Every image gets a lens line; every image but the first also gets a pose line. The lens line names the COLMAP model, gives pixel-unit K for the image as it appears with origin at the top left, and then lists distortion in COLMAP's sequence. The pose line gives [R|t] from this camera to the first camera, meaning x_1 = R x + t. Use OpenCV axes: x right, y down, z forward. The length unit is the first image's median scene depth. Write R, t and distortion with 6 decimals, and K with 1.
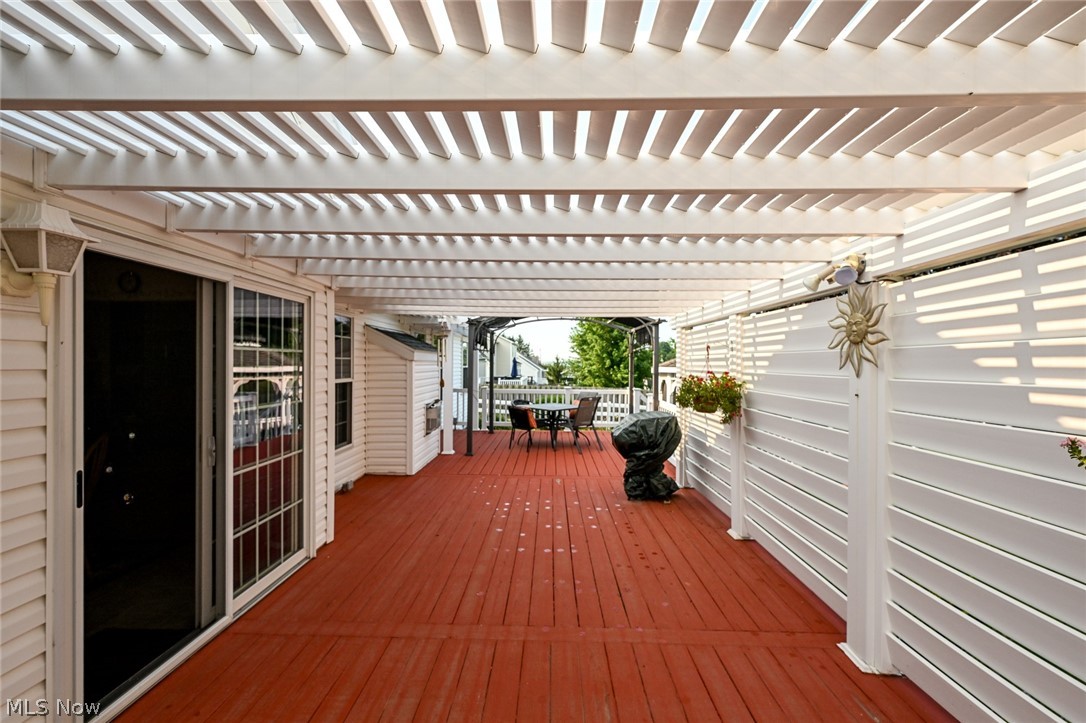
lens RADIAL K [[458.4, 0, 541.4], [0, 458.4, 361.6], [0, 0, 1]] dist [-0.000257, 0.000002]
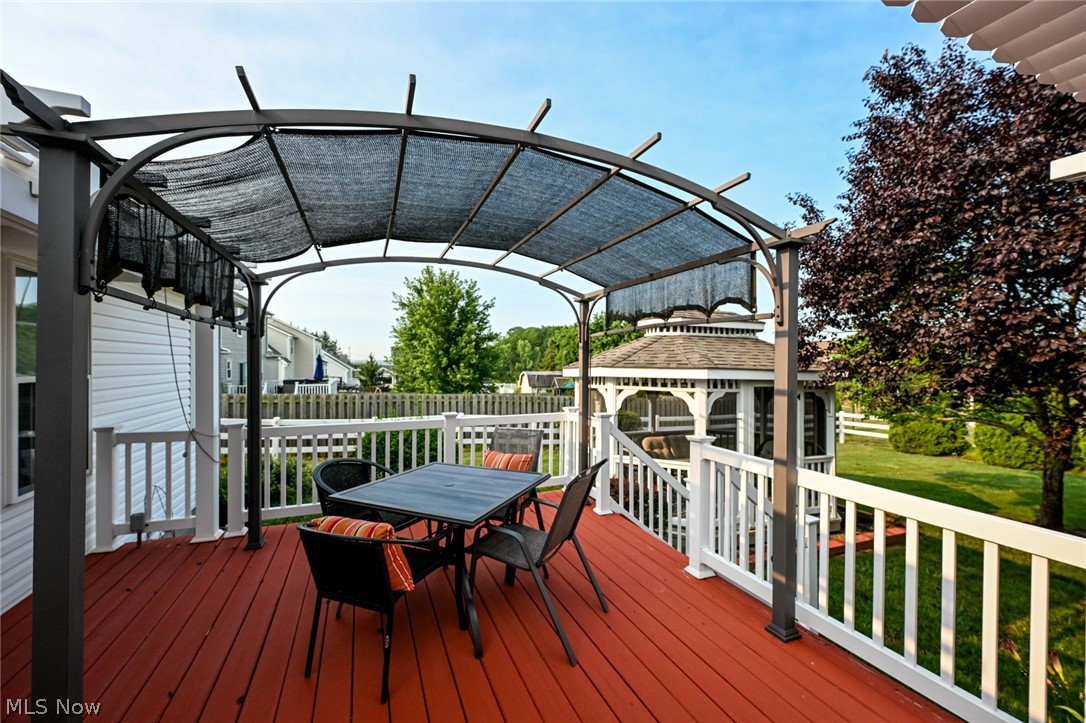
lens RADIAL K [[434.5, 0, 542.0], [0, 434.5, 361.2], [0, 0, 1]] dist [0.000395, -0.000681]
pose [[0.914593, -0.001887, 0.404370, -0.012702], [0.000962, 0.999996, 0.002492, 0.000512], [-0.404373, -0.001890, 0.914592, 0.203998]]
